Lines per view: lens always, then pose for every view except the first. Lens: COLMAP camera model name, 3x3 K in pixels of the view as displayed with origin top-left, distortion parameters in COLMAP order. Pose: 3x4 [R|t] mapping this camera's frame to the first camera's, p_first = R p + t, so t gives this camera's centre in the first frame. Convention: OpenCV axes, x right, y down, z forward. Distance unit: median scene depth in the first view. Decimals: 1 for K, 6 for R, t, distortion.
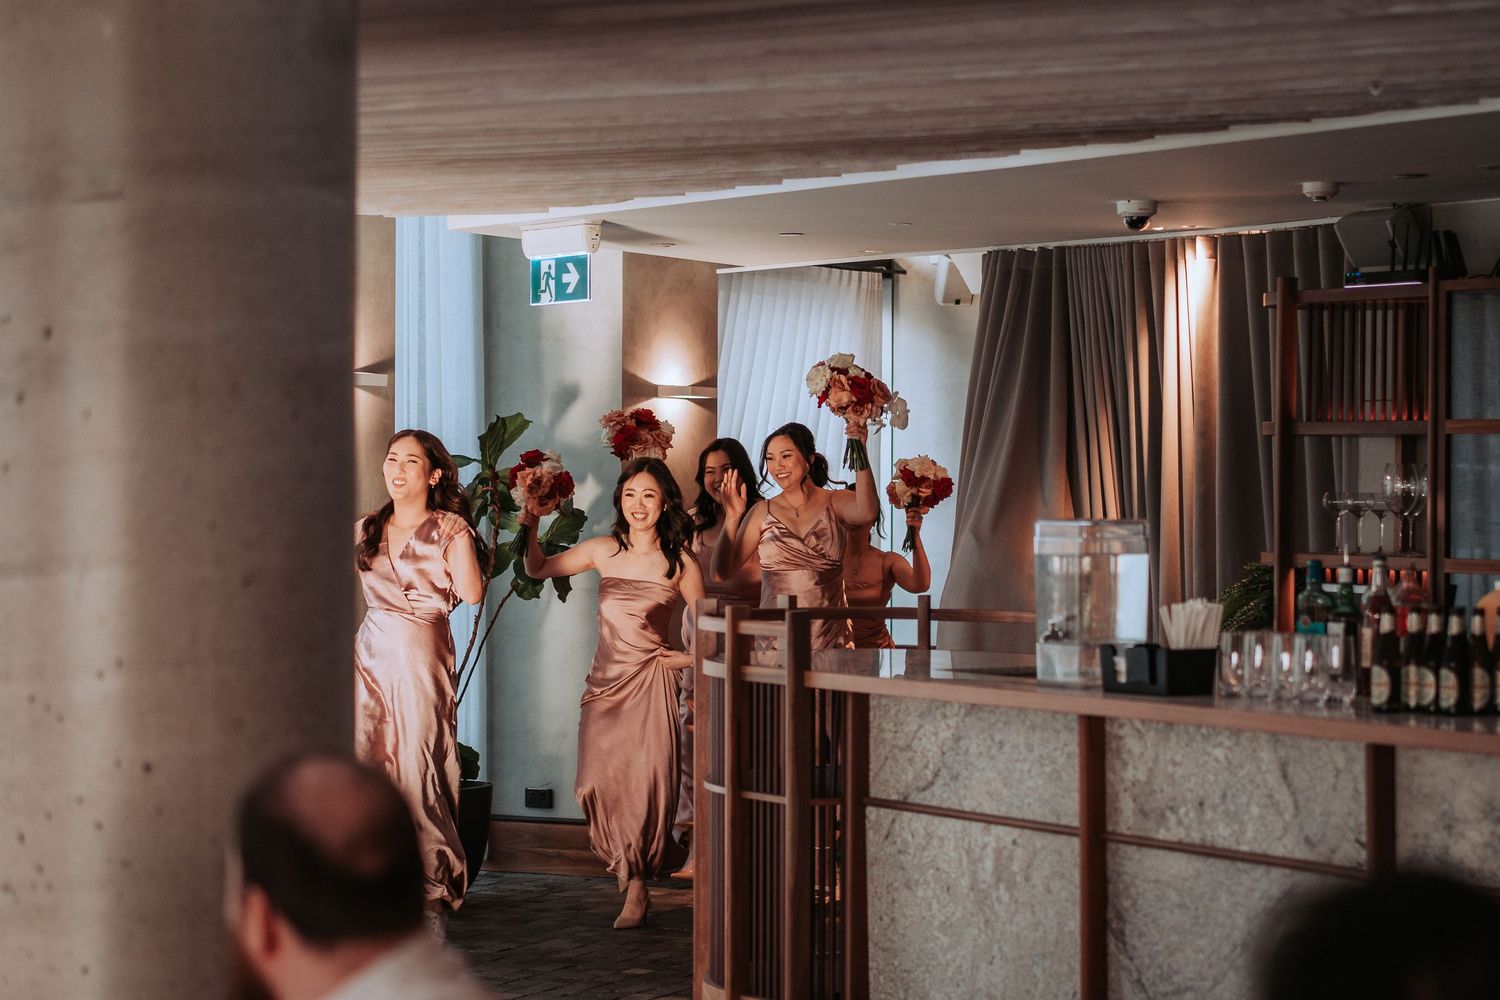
lens RADIAL K [[3591.3, 0, 749.9], [0, 3591.3, 499.0], [0, 0, 1]] dist [-0.016735, 0.051374]
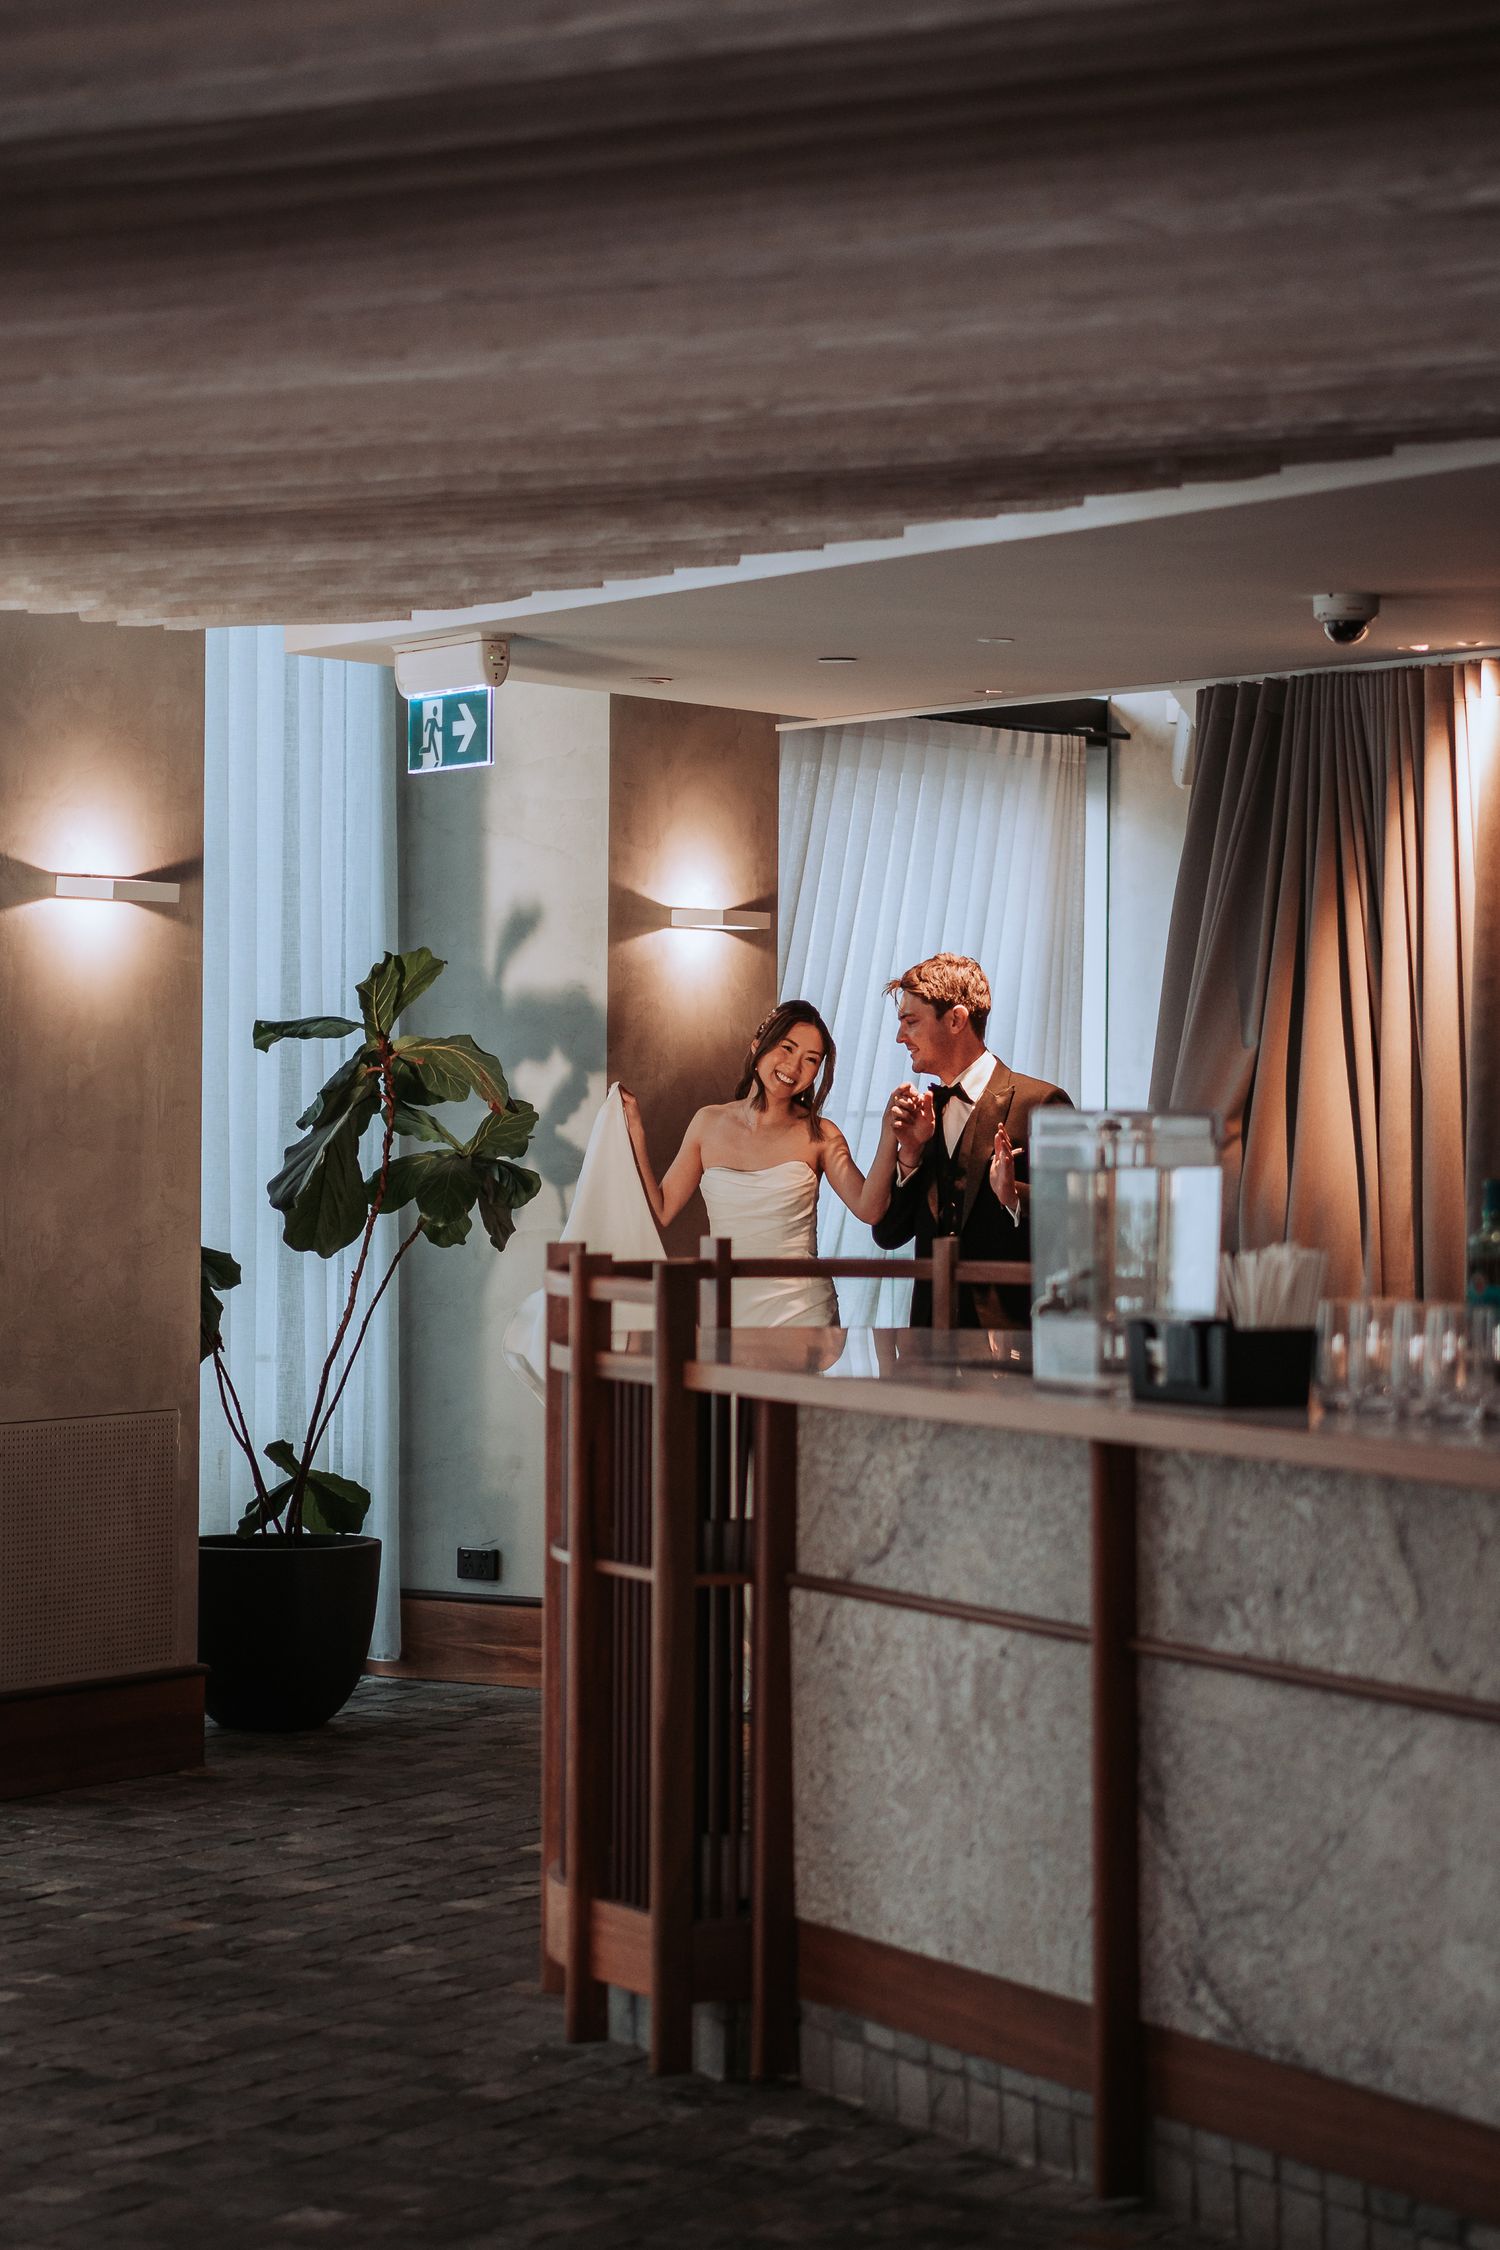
lens RADIAL K [[5369.5, 0, 751.6], [0, 5369.5, 1135.7], [0, 0, 1]] dist [-0.026316, 0.201998]
pose [[0.997485, 0.005151, -0.070695, 0.093266], [-0.004824, 0.999977, 0.004799, 0.006003], [0.070719, -0.004446, 0.997486, 0.110622]]
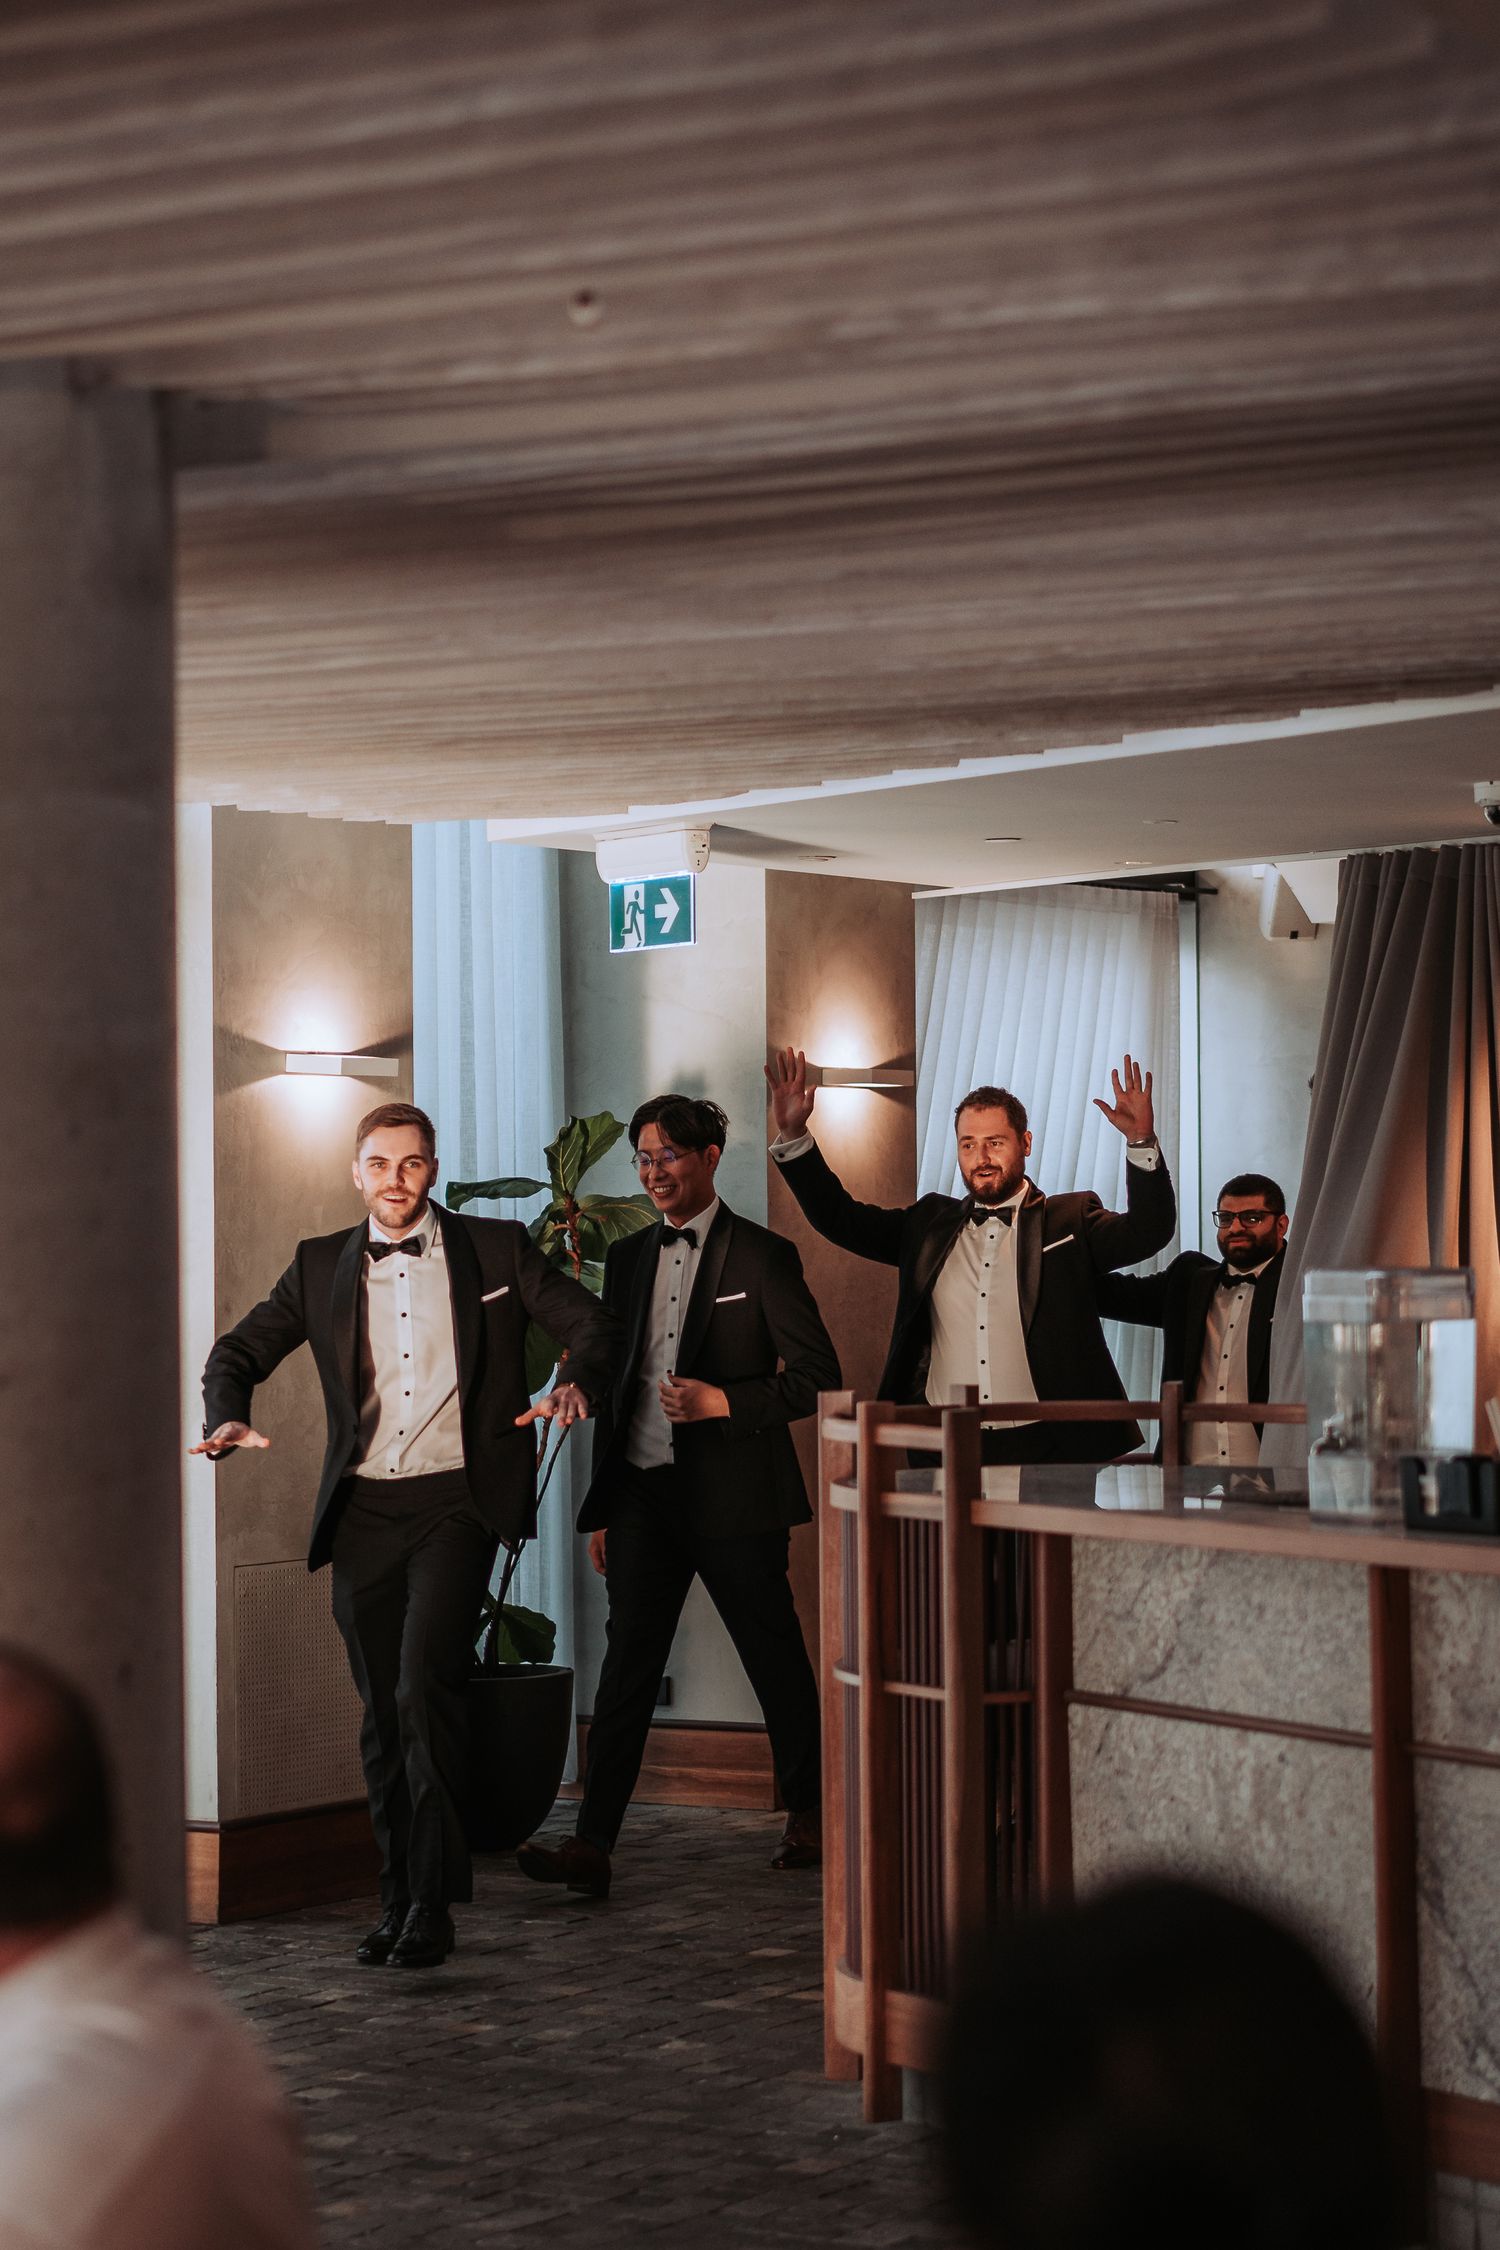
lens RADIAL K [[5387.0, 0, 746.2], [0, 5387.0, 1118.9], [0, 0, 1]] dist [-0.016735, 0.051374]
pose [[0.997968, -0.012818, -0.062413, 0.038181], [0.011512, 0.999708, -0.021250, -0.001986], [0.062668, 0.020488, 0.997824, 0.003085]]
